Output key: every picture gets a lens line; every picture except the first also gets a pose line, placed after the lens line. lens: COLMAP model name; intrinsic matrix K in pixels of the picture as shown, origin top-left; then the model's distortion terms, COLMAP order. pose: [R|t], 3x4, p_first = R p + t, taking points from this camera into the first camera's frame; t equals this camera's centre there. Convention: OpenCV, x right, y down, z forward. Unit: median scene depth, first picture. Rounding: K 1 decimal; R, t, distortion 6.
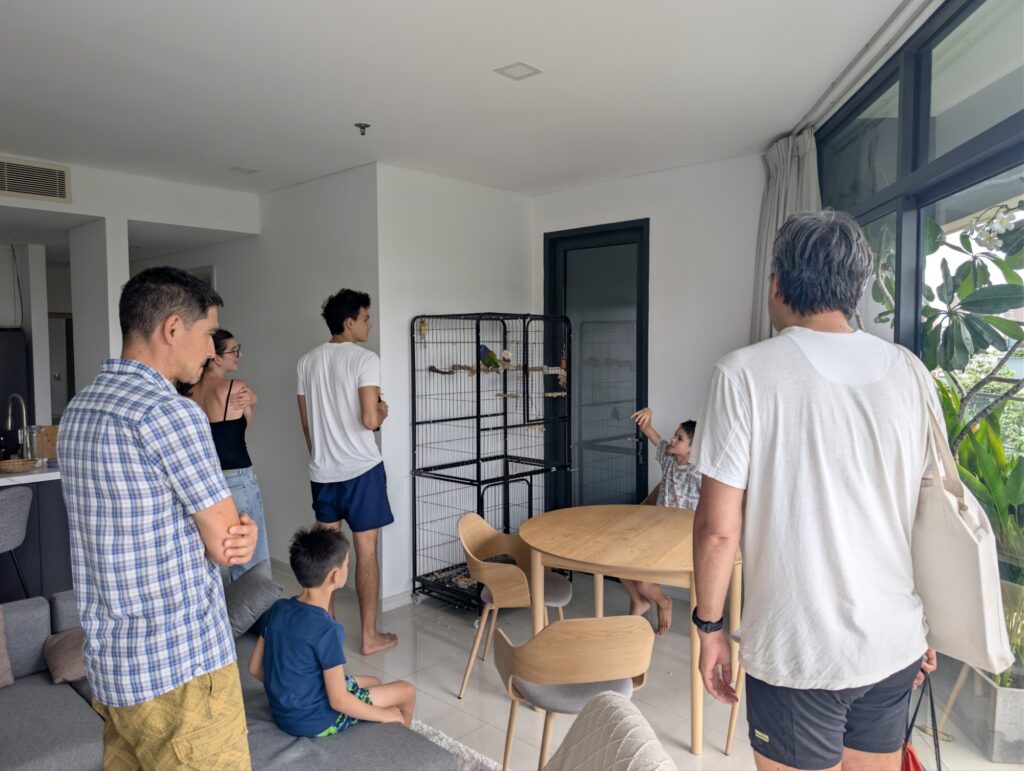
lens RADIAL K [[725.9, 0, 506.0], [0, 725.9, 397.8], [0, 0, 1]] dist [0.063171, -0.102798]
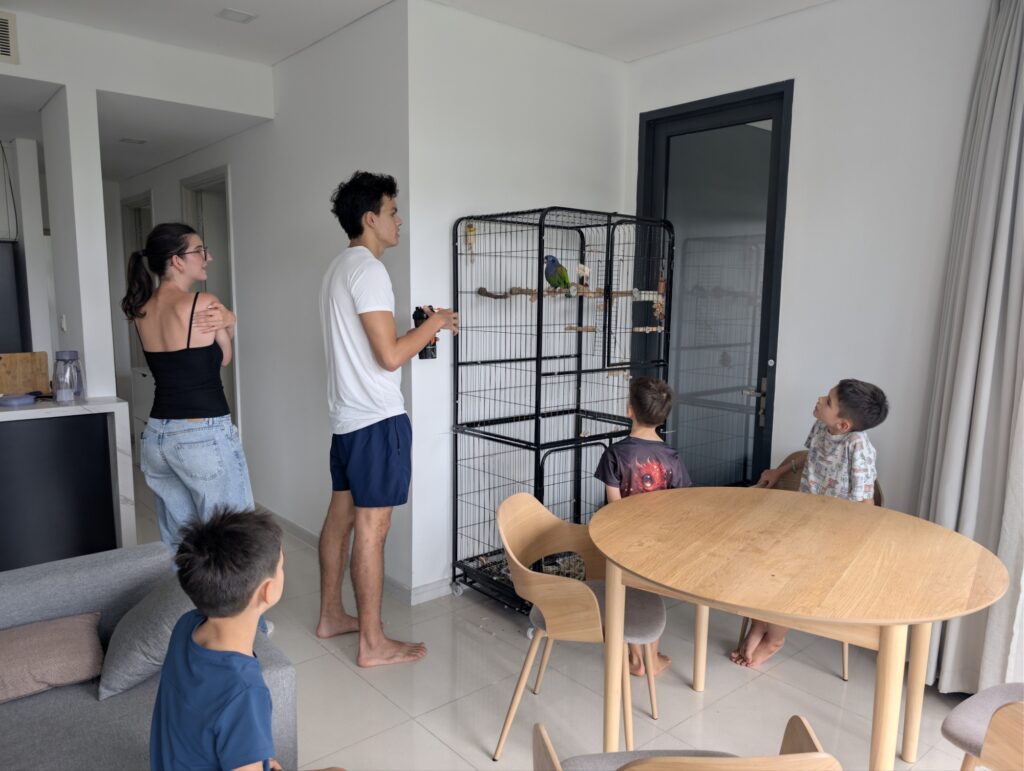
lens RADIAL K [[725.9, 0, 506.0], [0, 725.9, 397.8], [0, 0, 1]] dist [0.063171, -0.102798]
pose [[0.993318, 0.032416, -0.110760, 0.009390], [-0.024754, 0.997249, 0.069862, 0.016779], [0.112720, -0.066653, 0.991389, 0.255981]]
